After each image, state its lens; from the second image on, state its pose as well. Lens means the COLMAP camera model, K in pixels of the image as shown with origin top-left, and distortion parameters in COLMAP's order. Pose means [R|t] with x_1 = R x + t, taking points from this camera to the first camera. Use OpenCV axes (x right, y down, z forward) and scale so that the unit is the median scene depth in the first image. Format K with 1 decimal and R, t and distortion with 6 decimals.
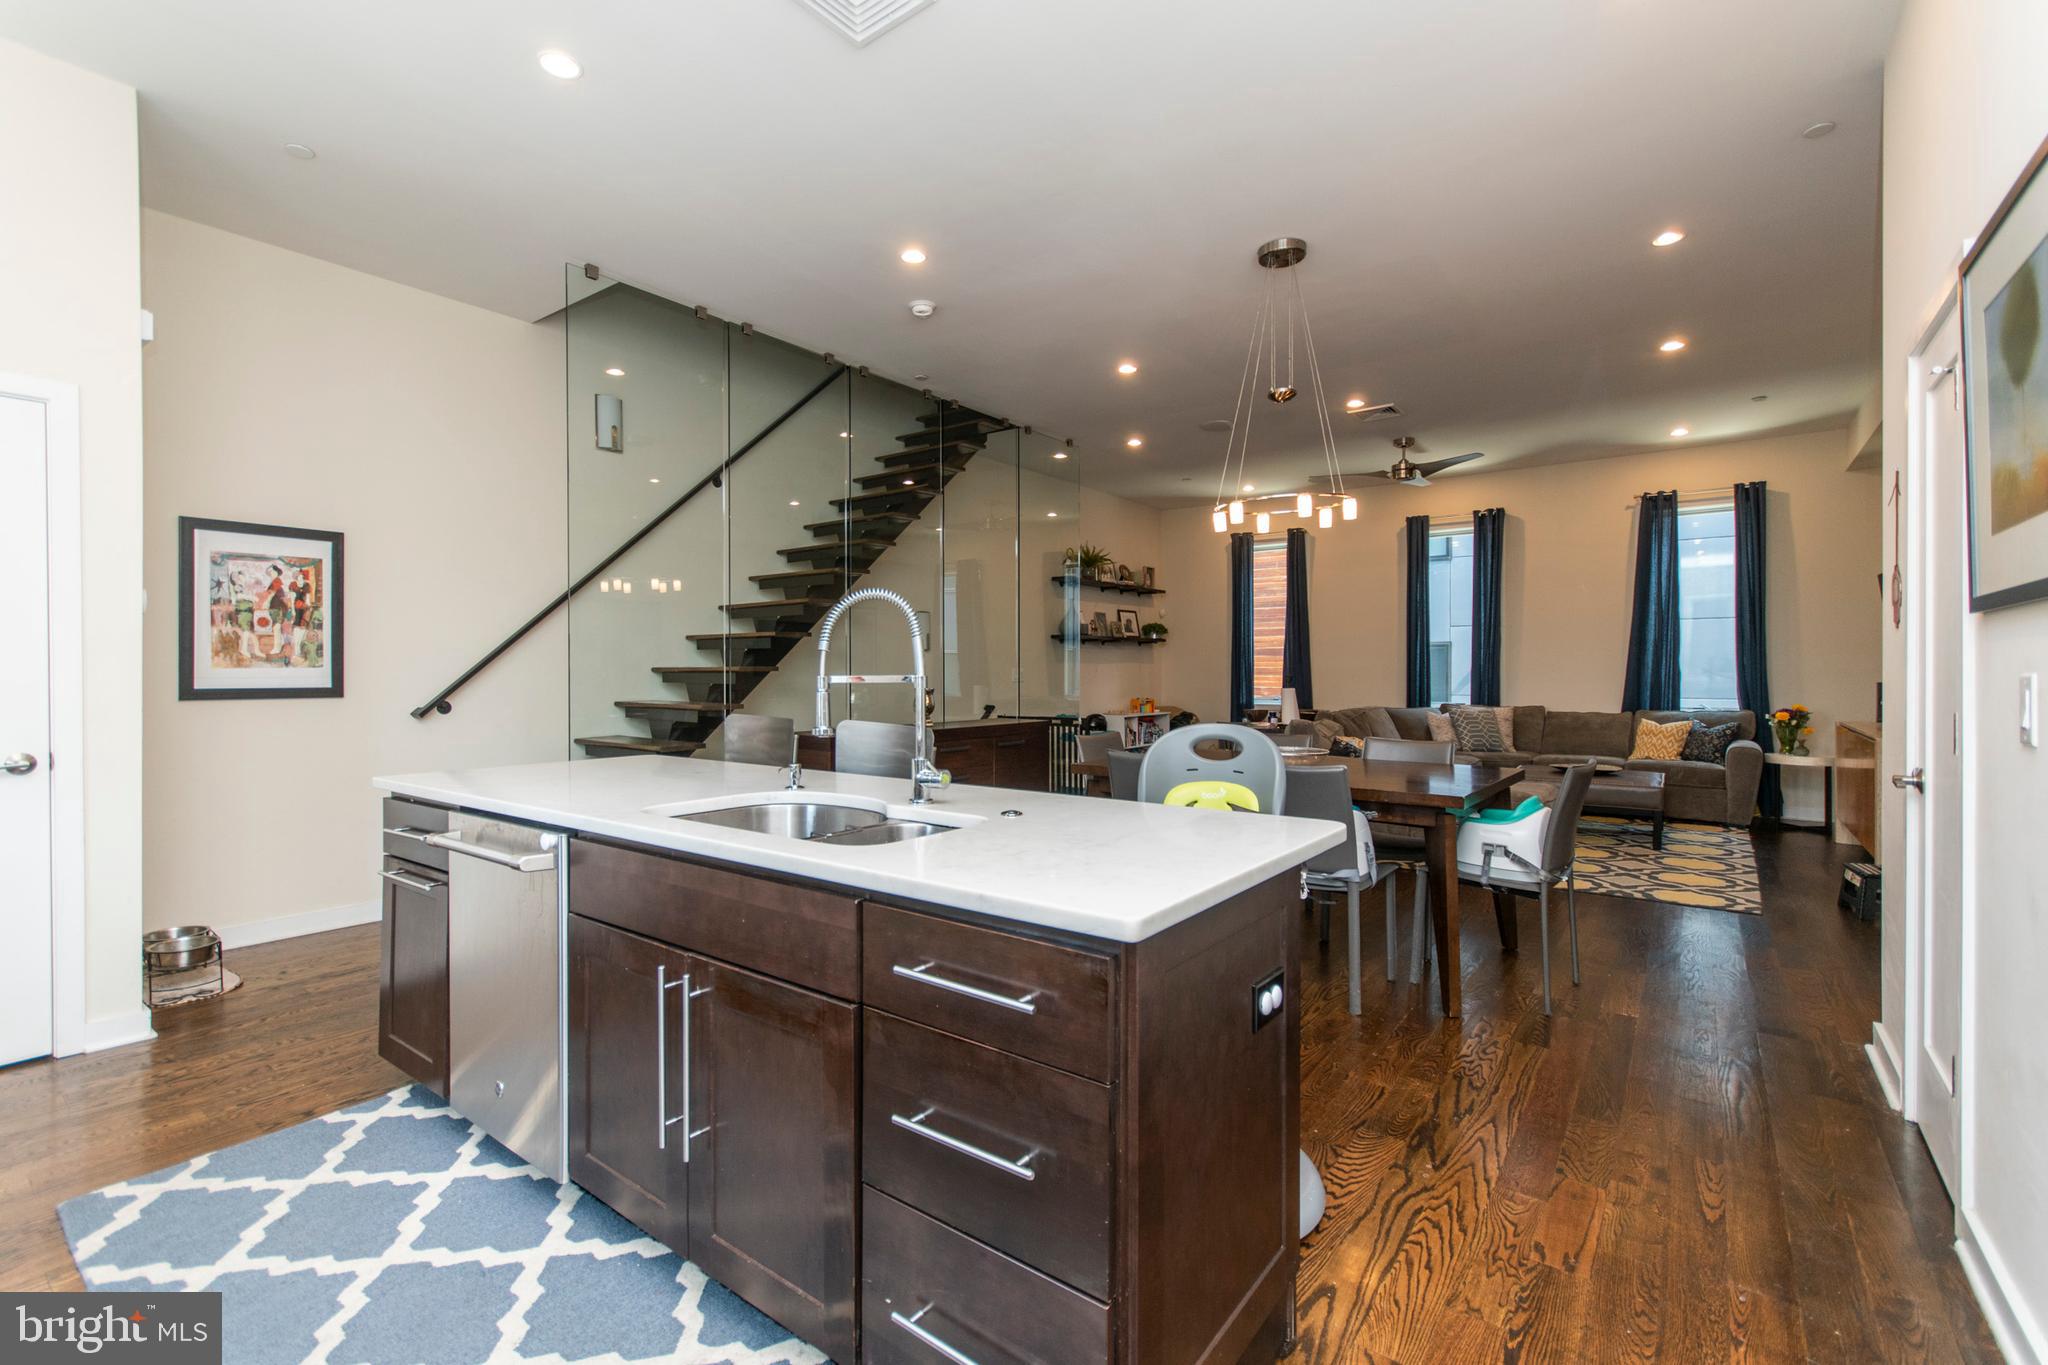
lens RADIAL K [[901.9, 0, 995.1], [0, 901.9, 670.8], [0, 0, 1]] dist [0.012078, -0.004744]
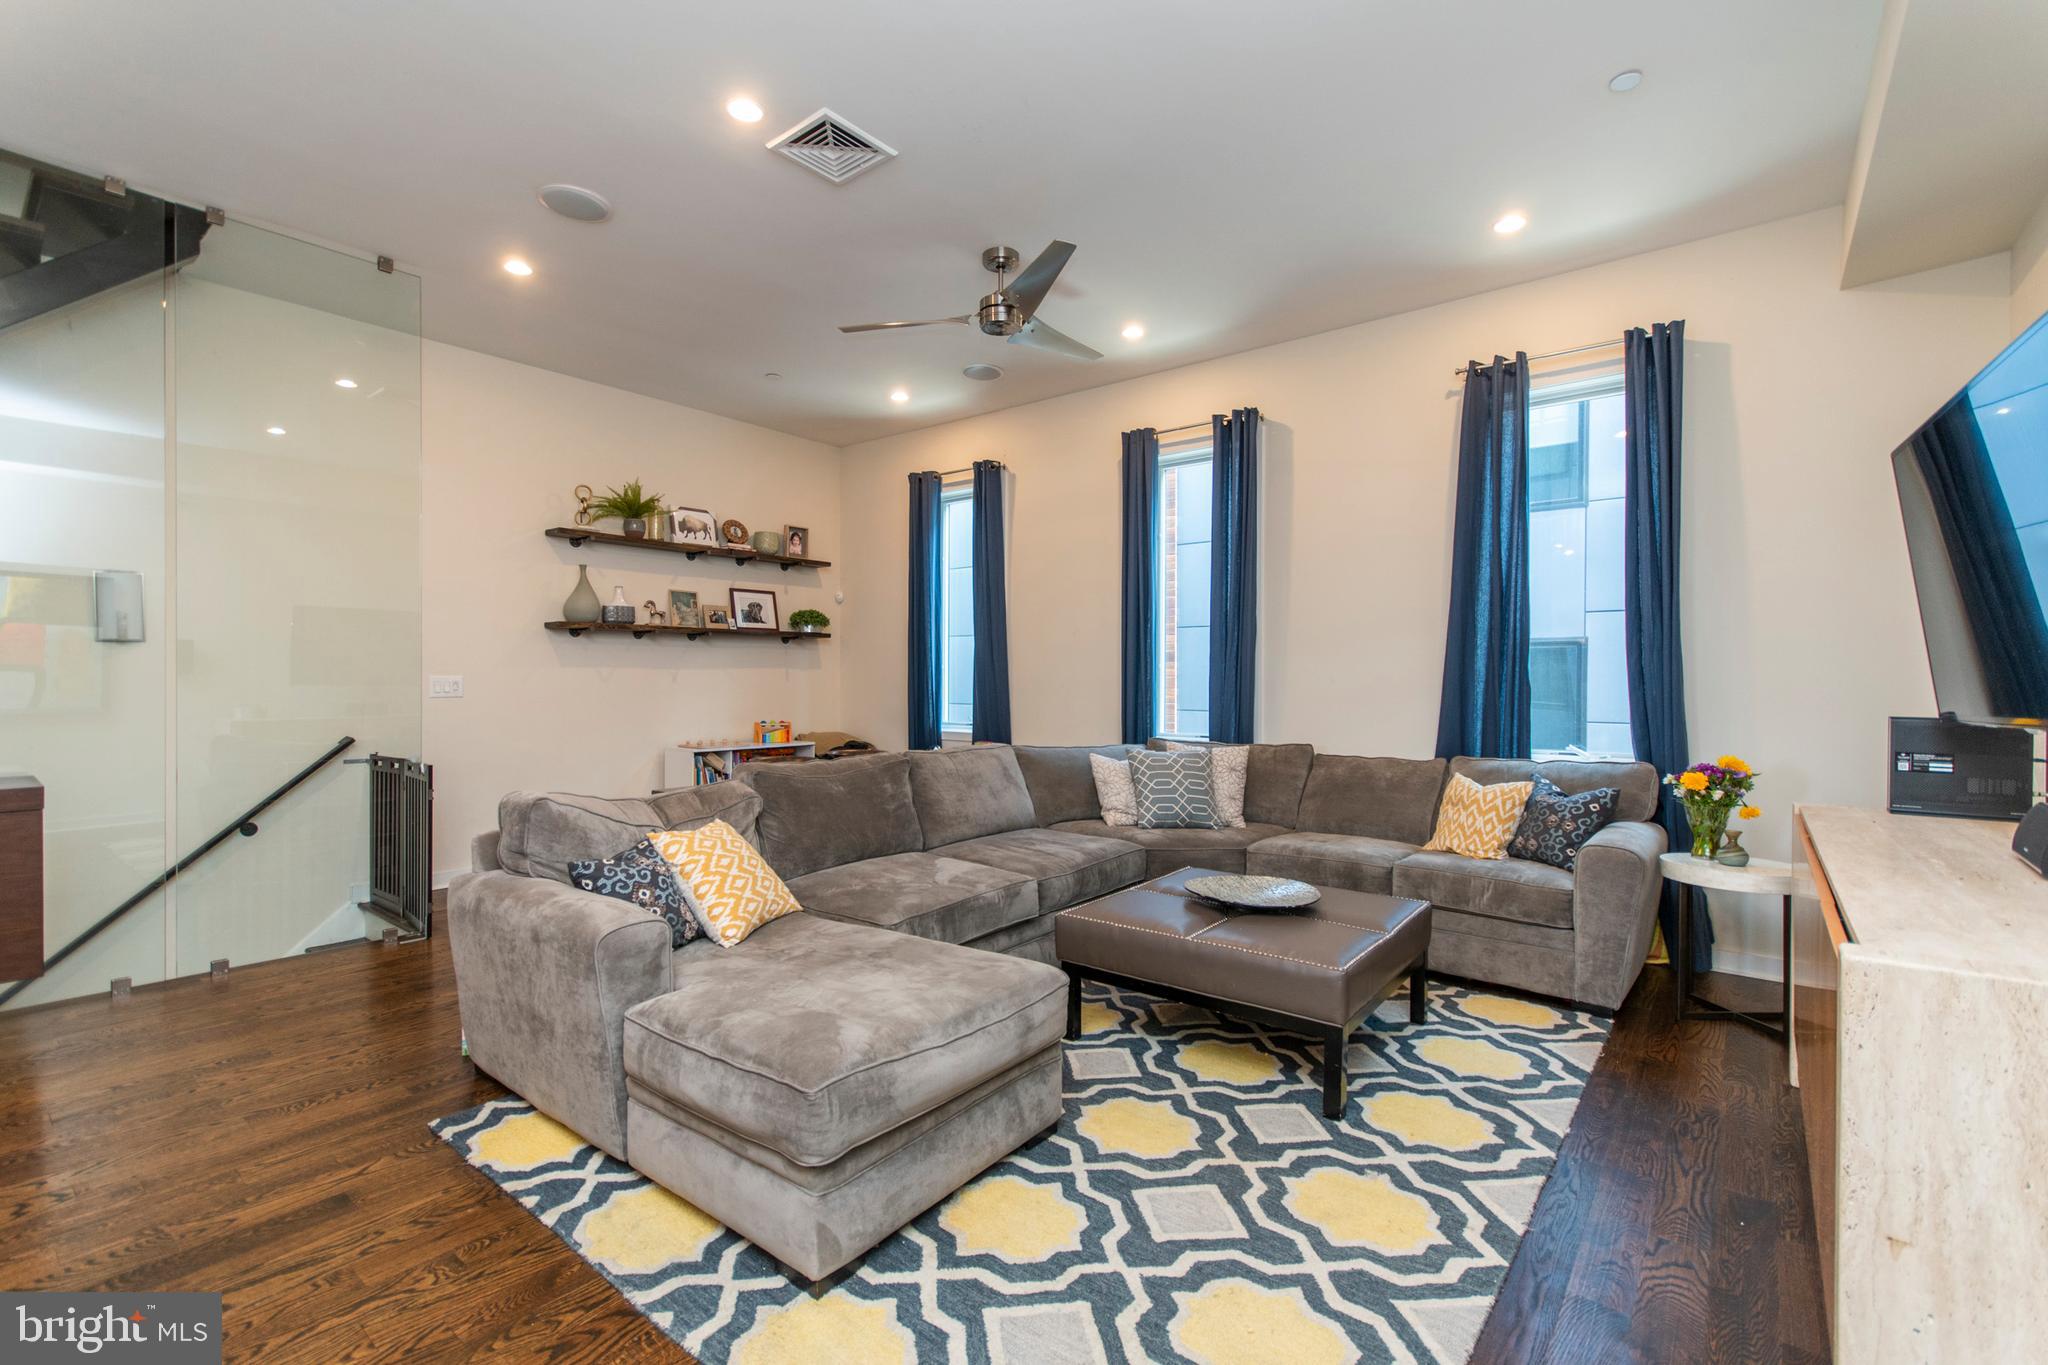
lens RADIAL K [[901.9, 0, 989.9], [0, 901.9, 682.9], [0, 0, 1]] dist [0.012078, -0.004744]
pose [[0.999549, 0.003140, -0.029850, 0.424880], [-0.002946, 0.999974, 0.006515, -0.004064], [0.029869, -0.006424, 0.999533, 0.424126]]
